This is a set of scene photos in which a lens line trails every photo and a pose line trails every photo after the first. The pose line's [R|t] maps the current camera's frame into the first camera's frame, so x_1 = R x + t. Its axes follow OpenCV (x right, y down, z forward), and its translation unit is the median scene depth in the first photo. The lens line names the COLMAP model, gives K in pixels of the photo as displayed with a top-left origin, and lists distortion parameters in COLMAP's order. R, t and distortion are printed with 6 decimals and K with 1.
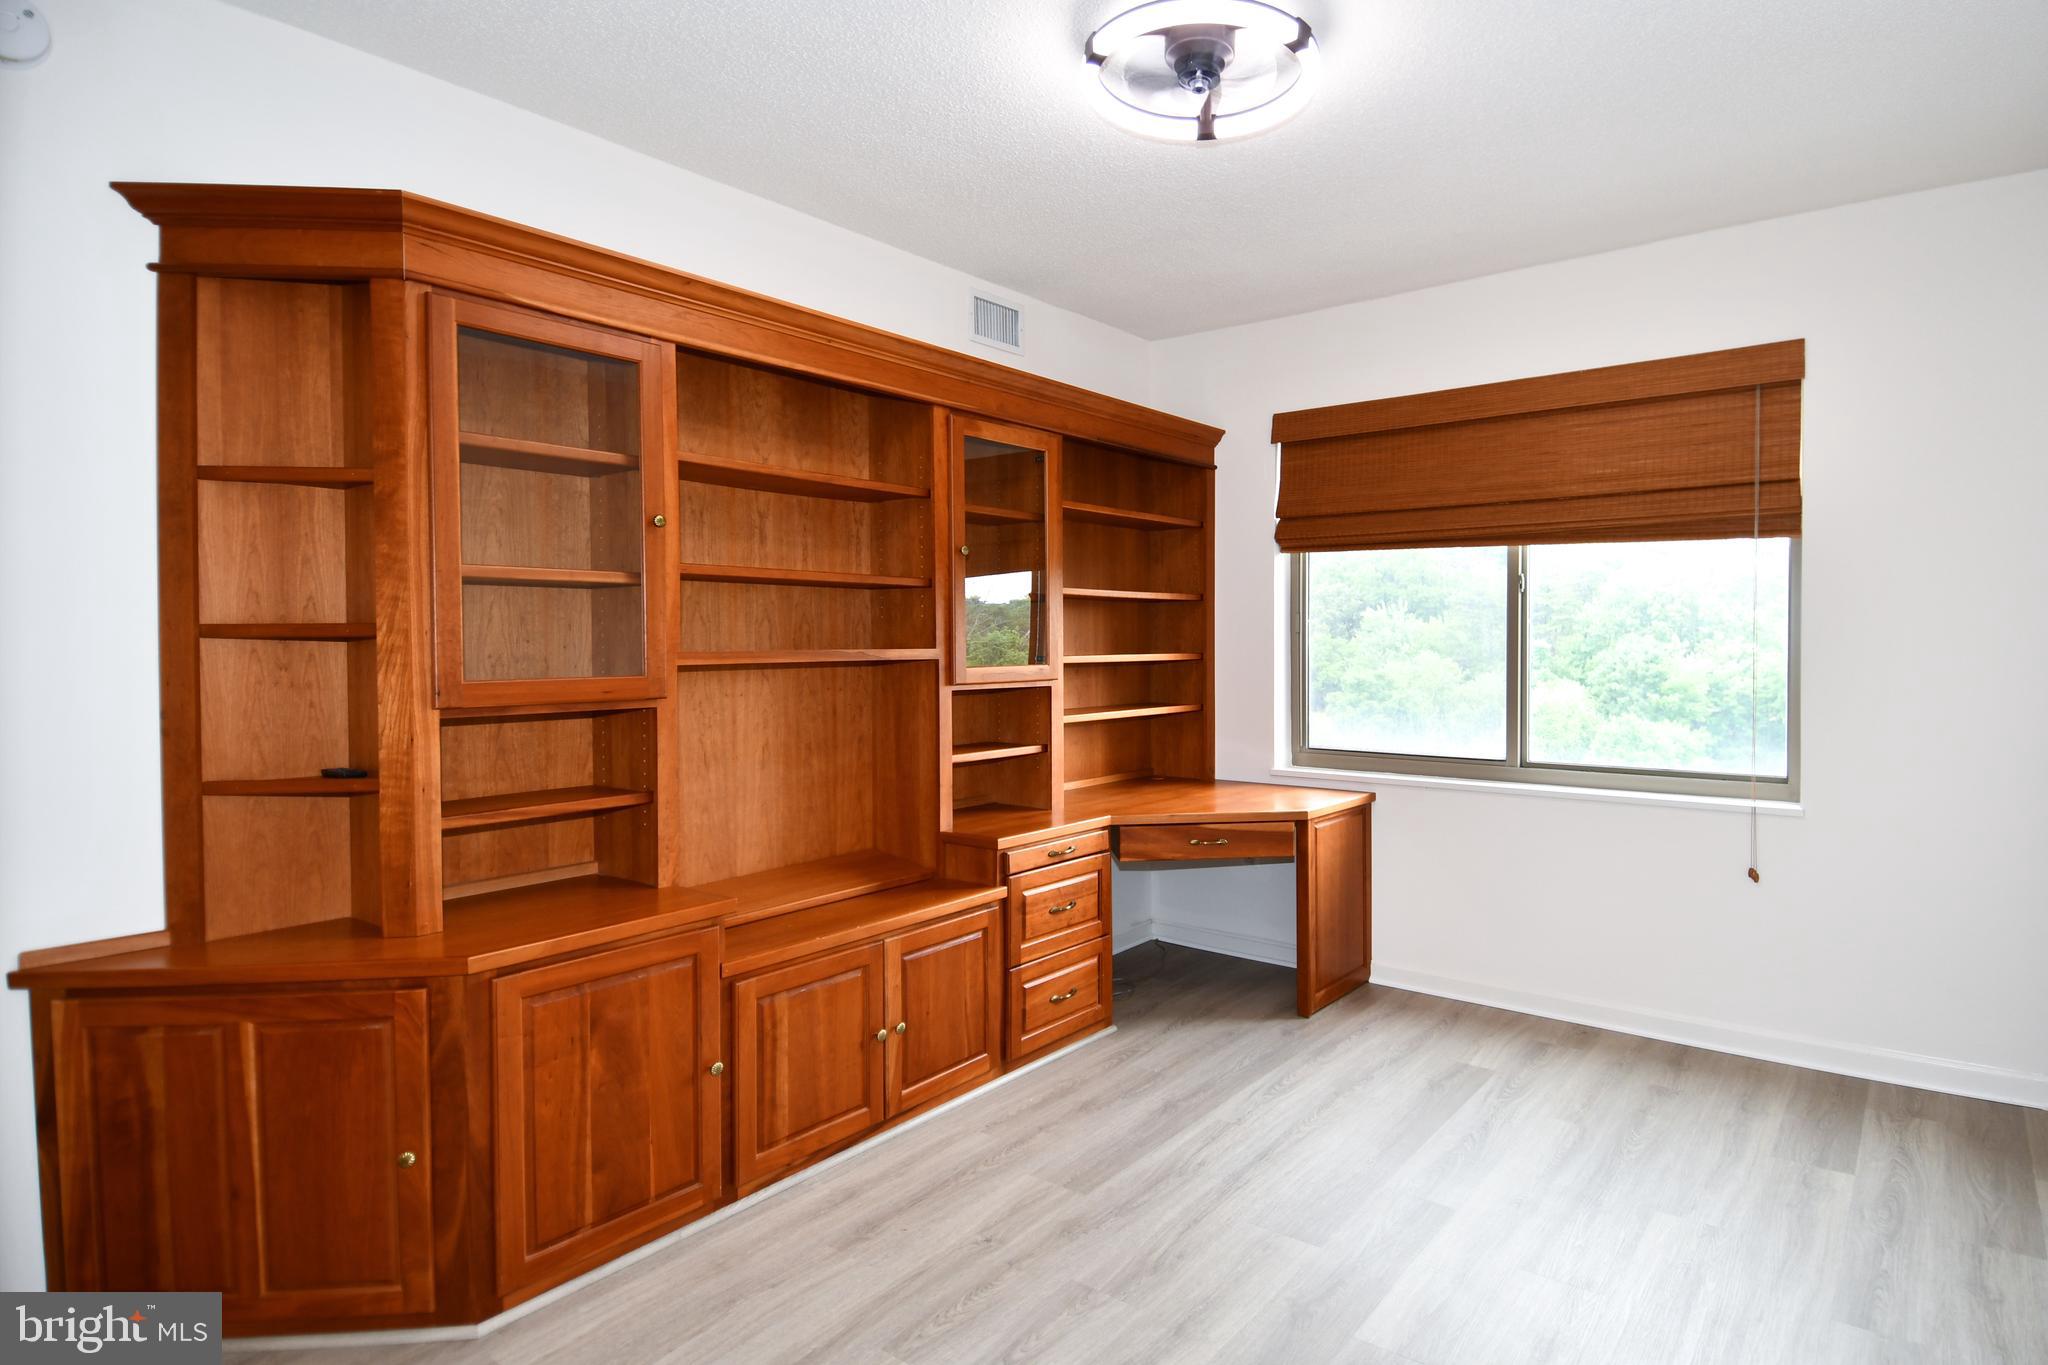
lens RADIAL K [[1121.7, 0, 1109.4], [0, 1121.7, 630.3], [0, 0, 1]] dist [0.034963, -0.045393]
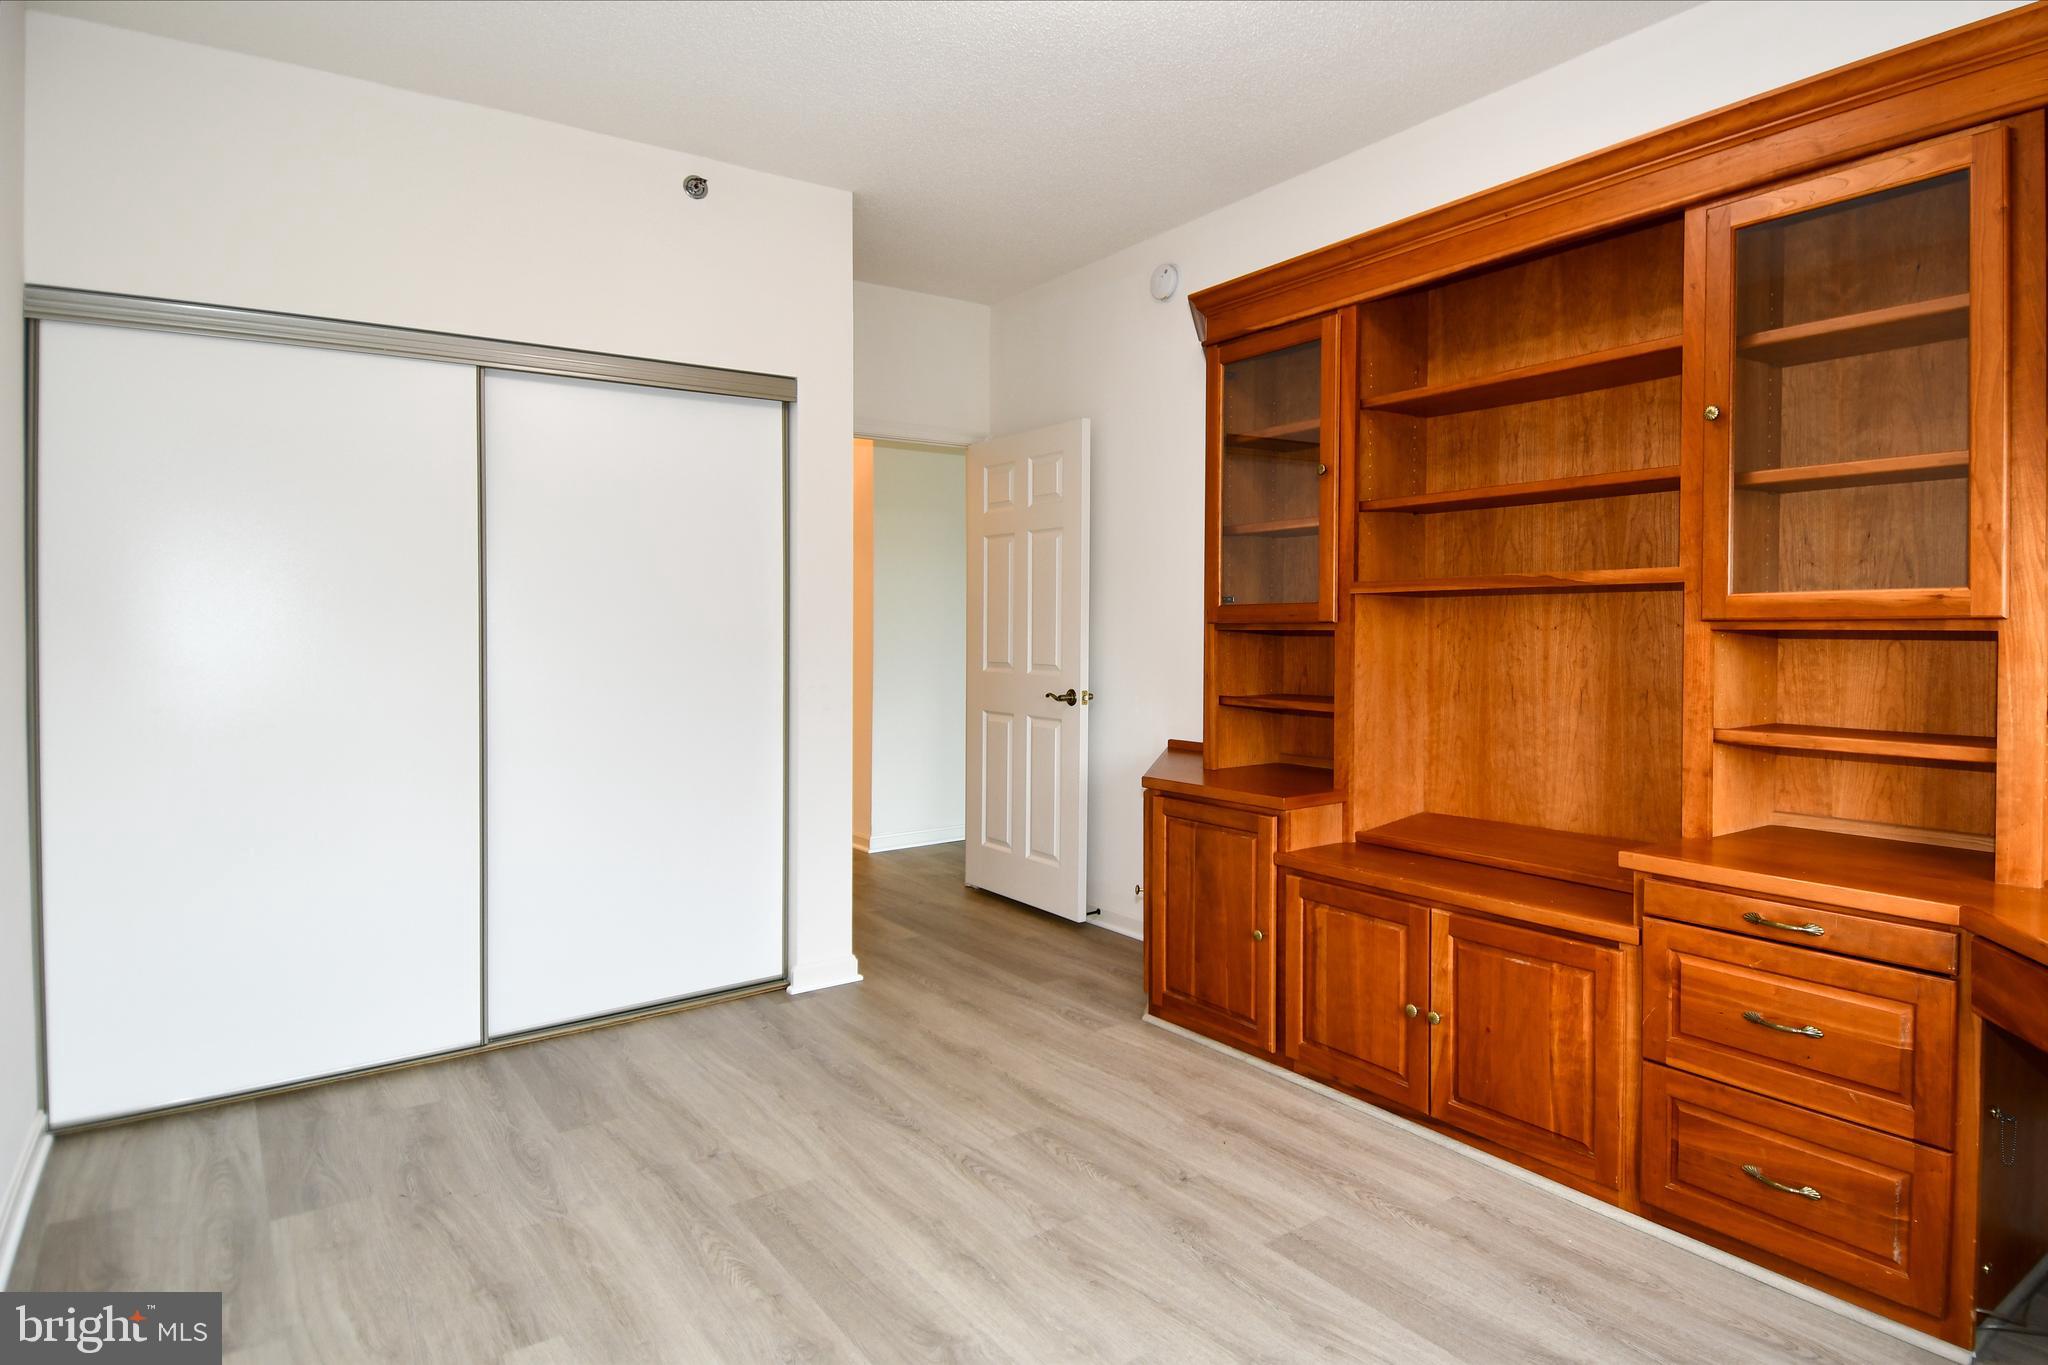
lens RADIAL K [[1121.7, 0, 1109.4], [0, 1121.7, 630.3], [0, 0, 1]] dist [0.034963, -0.045393]
pose [[-0.255397, 0.014881, -0.966722, 0.747347], [0.008818, 0.999876, 0.013061, 0.054024], [0.966796, -0.005189, -0.255497, 1.066862]]
